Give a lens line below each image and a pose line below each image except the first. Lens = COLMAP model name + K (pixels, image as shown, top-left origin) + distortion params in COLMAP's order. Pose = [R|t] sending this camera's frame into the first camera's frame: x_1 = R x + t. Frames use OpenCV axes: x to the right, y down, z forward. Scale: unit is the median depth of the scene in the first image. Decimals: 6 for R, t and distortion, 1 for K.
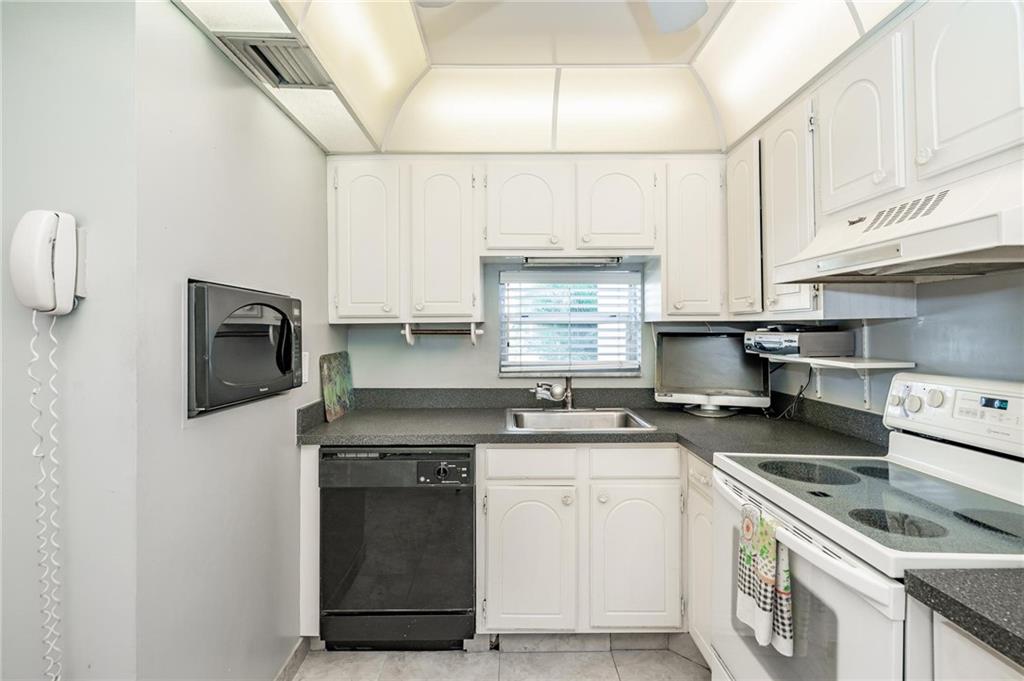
lens RADIAL K [[489.3, 0, 537.5], [0, 489.3, 325.5], [0, 0, 1]] dist [0.003222, 0.000012]
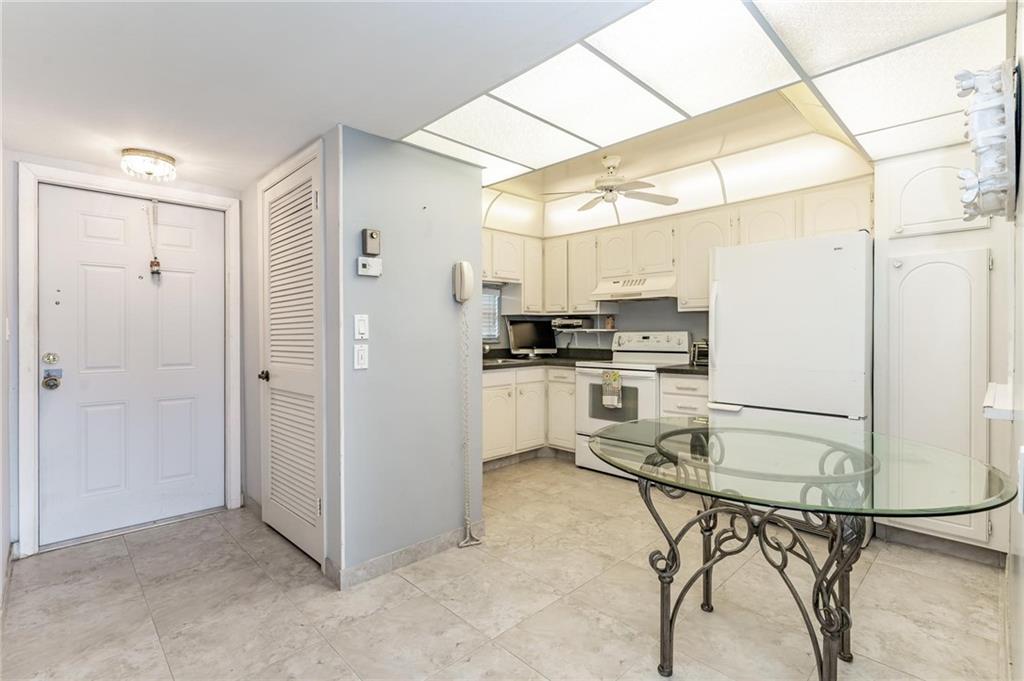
lens RADIAL K [[470.7, 0, 508.3], [0, 470.7, 336.0], [0, 0, 1]] dist [0.012677, 0.000812]
pose [[0.733465, -0.004939, 0.679710, -1.331146], [-0.005300, 0.999902, 0.012984, 0.065951], [-0.679707, -0.013126, 0.733366, -0.521150]]
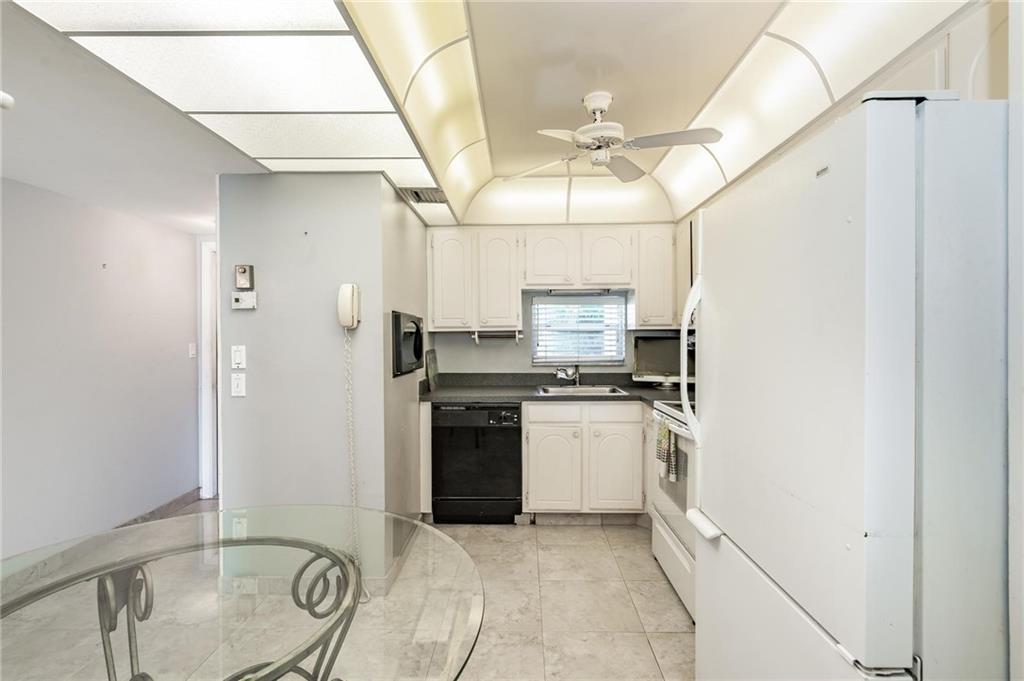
lens RADIAL K [[489.3, 0, 531.2], [0, 489.3, 340.7], [0, 0, 1]] dist [0.003222, 0.000012]
pose [[0.999250, -0.000471, -0.038731, -0.027229], [0.001265, 0.999790, 0.020477, -0.005882], [0.038713, -0.020511, 0.999040, -0.681398]]
